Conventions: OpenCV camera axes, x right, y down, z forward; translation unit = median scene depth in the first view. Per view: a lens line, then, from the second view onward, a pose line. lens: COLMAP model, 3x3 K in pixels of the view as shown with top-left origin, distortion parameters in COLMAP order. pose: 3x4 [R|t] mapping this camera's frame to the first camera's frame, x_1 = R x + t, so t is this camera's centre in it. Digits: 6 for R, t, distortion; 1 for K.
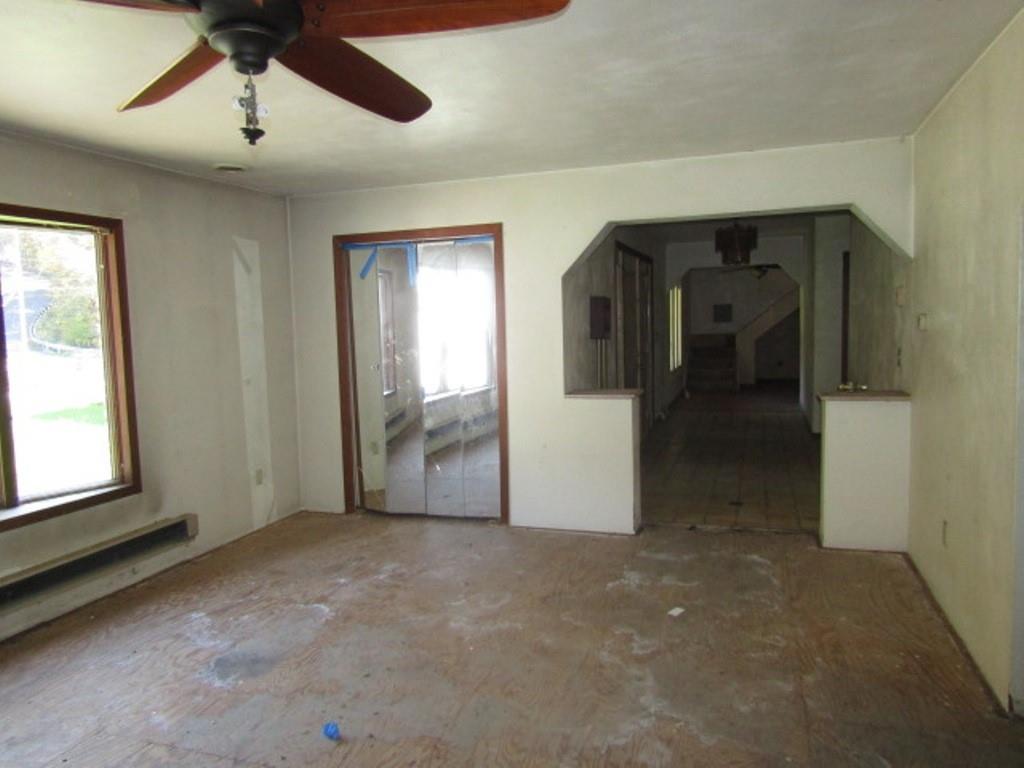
lens RADIAL K [[729.0, 0, 495.5], [0, 729.0, 385.1], [0, 0, 1]] dist [-0.004558, -0.002067]
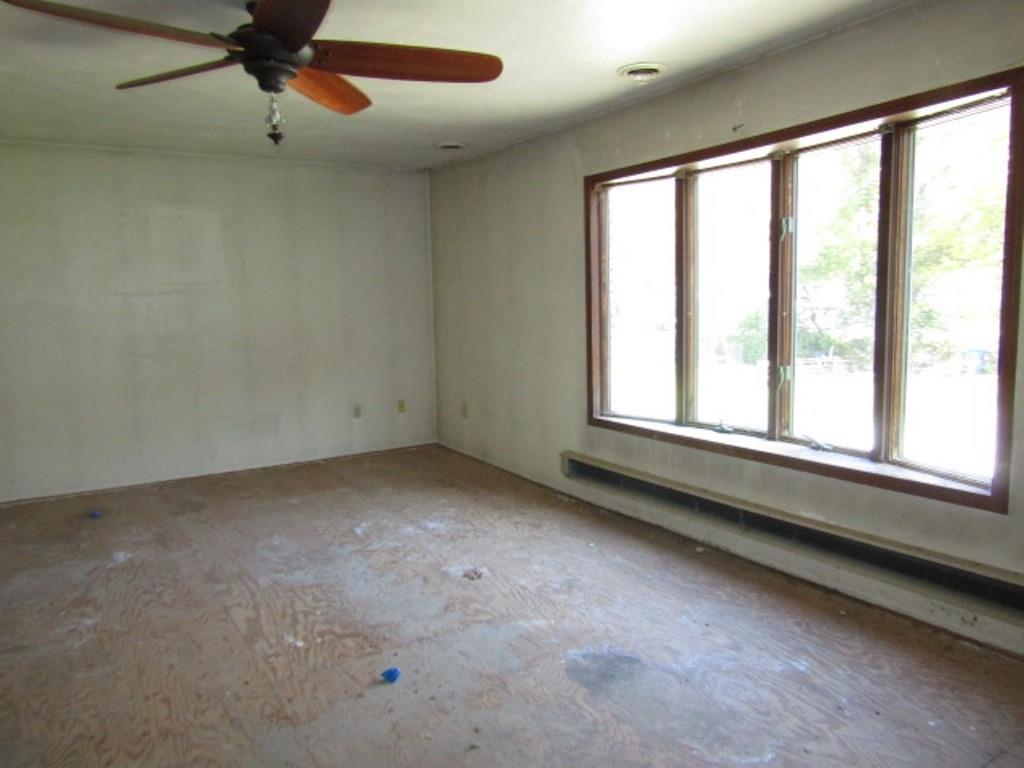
lens RADIAL K [[729.0, 0, 495.5], [0, 729.0, 385.1], [0, 0, 1]] dist [-0.004558, -0.002067]
pose [[-0.626467, 0.134961, -0.767675, 0.285851], [-0.026285, 0.980678, 0.193857, -0.080396], [0.779004, 0.141623, -0.610815, 1.187978]]
